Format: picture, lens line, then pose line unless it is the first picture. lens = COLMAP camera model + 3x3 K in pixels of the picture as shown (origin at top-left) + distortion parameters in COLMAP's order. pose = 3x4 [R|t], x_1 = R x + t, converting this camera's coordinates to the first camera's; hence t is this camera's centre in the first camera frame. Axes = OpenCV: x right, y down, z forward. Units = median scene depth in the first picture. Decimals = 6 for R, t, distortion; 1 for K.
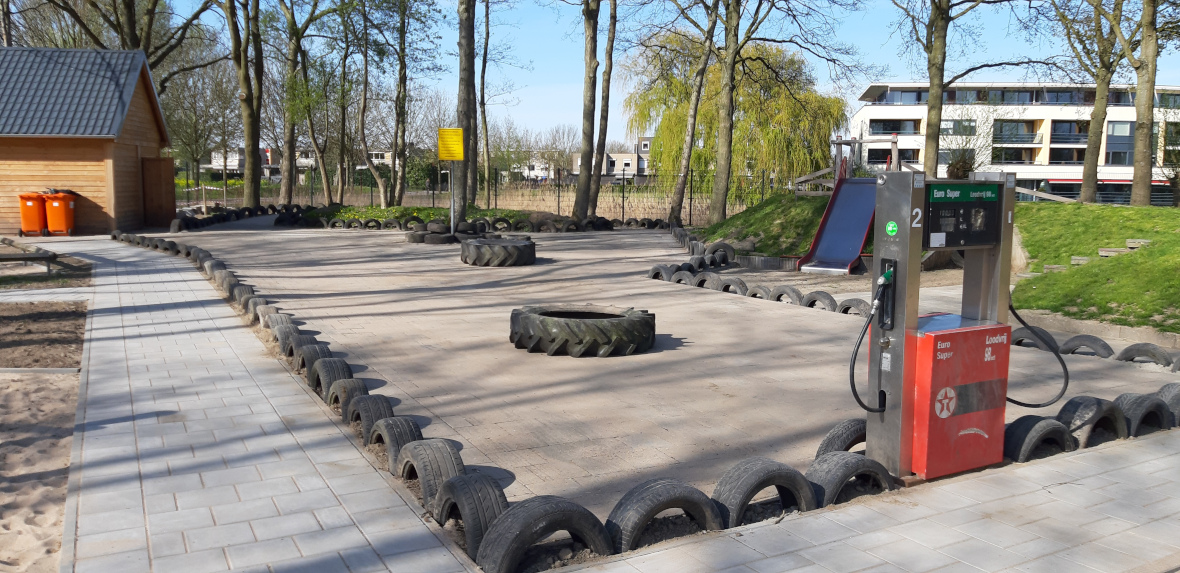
lens RADIAL K [[929.6, 0, 590.0], [0, 929.6, 286.5], [0, 0, 1]] dist [0.083945, -0.158143]
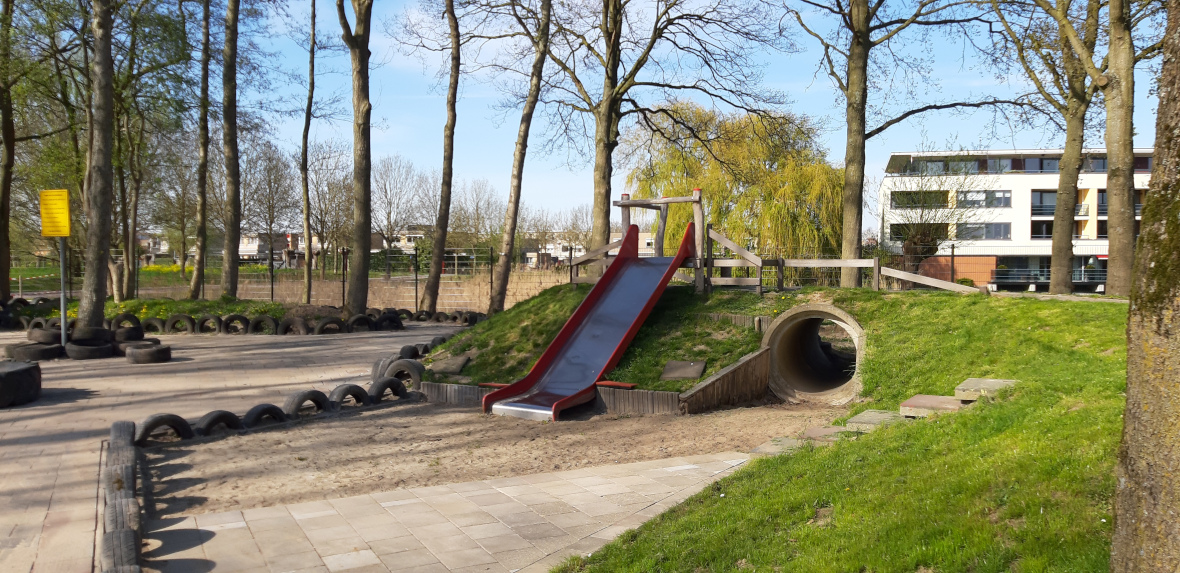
lens RADIAL K [[929.6, 0, 590.0], [0, 929.6, 286.5], [0, 0, 1]] dist [0.083945, -0.158143]
pose [[0.997485, -0.009230, -0.070273, 0.210739], [0.003120, 0.996241, -0.086564, -0.028390], [0.070808, 0.086127, 0.993765, 0.257594]]
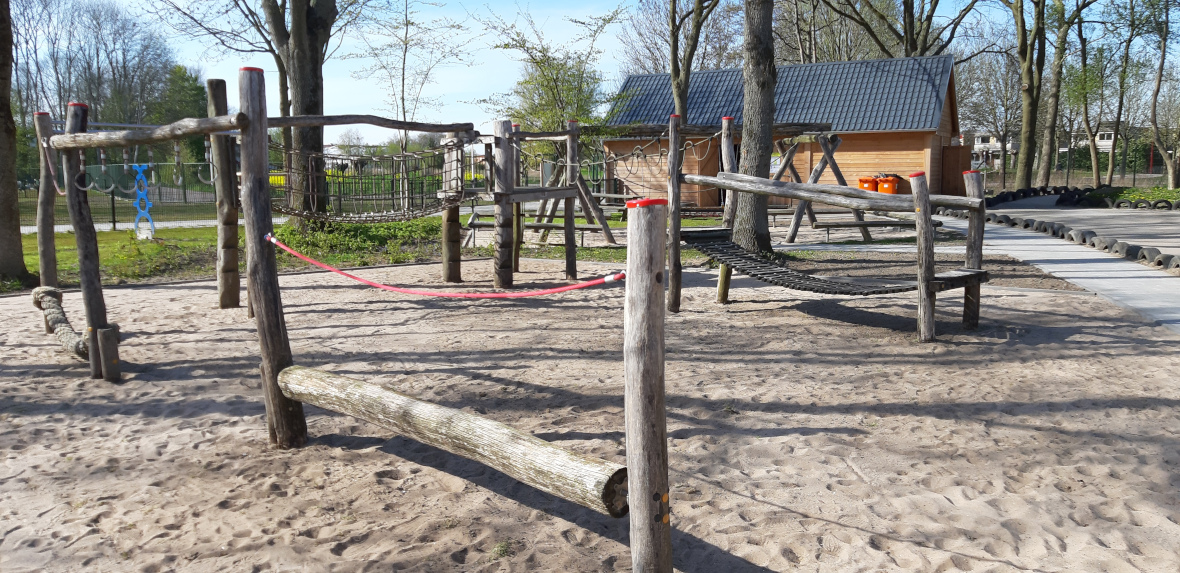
lens RADIAL K [[929.6, 0, 590.0], [0, 929.6, 286.5], [0, 0, 1]] dist [0.083945, -0.158143]
pose [[0.785472, 0.062523, -0.615731, -0.080910], [-0.054679, 0.998004, 0.031586, 0.022347], [0.616478, 0.008858, 0.787323, -0.175733]]
